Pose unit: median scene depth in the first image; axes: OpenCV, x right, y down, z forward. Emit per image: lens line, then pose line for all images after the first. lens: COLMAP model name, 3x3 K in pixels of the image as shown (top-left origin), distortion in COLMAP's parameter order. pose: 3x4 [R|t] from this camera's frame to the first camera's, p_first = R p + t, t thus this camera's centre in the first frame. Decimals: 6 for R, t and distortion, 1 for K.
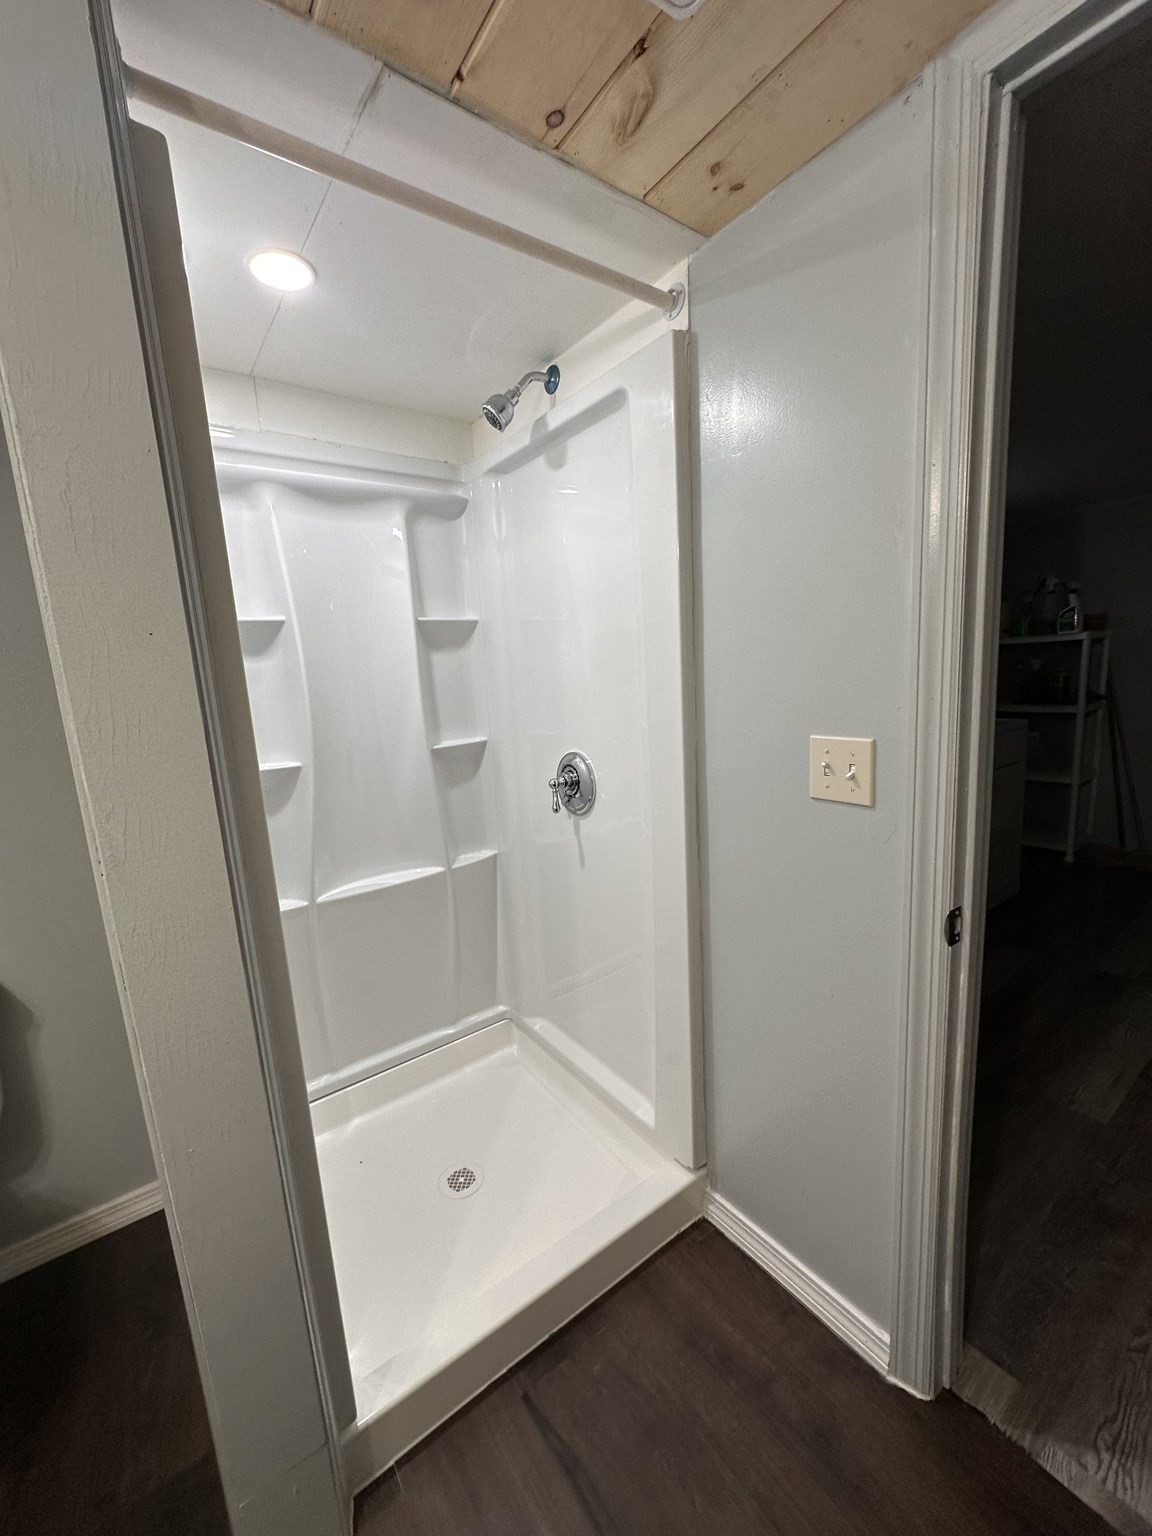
lens RADIAL K [[613.5, 0, 573.7], [0, 613.5, 765.6], [0, 0, 1]] dist [-0.002736, 0.000972]
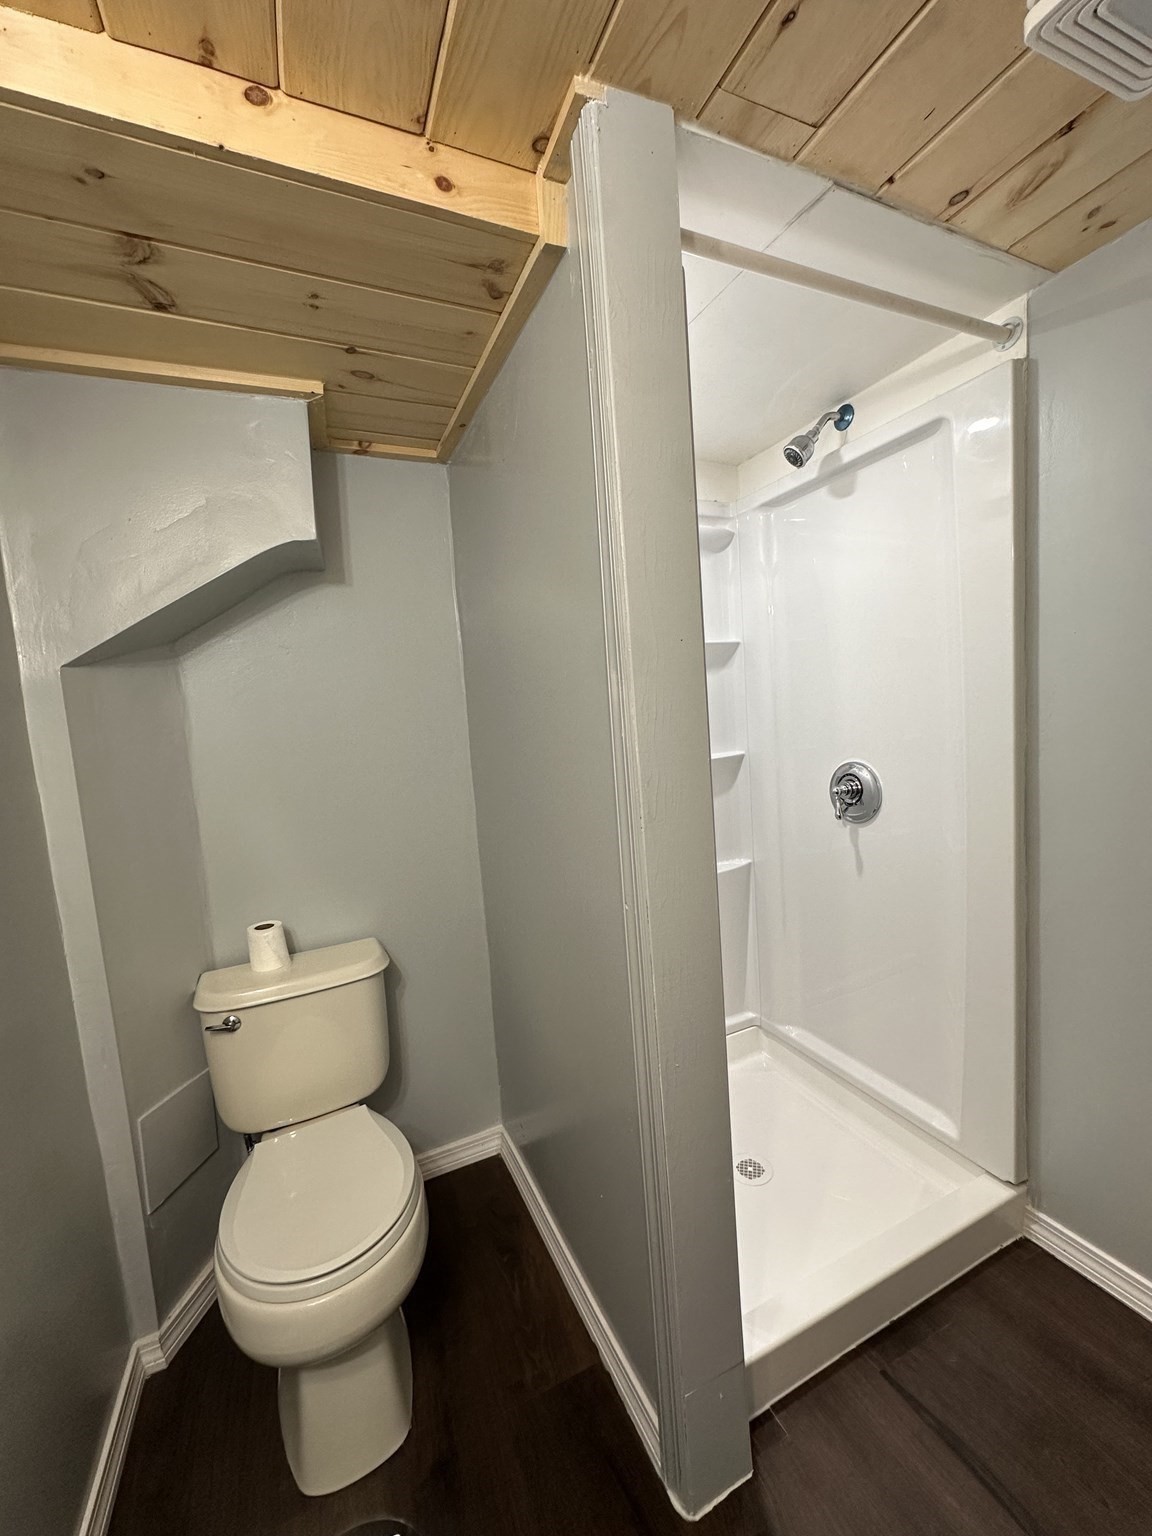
lens RADIAL K [[613.5, 0, 577.3], [0, 613.5, 765.4], [0, 0, 1]] dist [-0.002736, 0.000972]
pose [[0.980246, 0.003252, -0.197755, -0.298054], [-0.013598, 0.998607, -0.050983, 0.050854], [0.197314, 0.052665, 0.978925, -0.130485]]
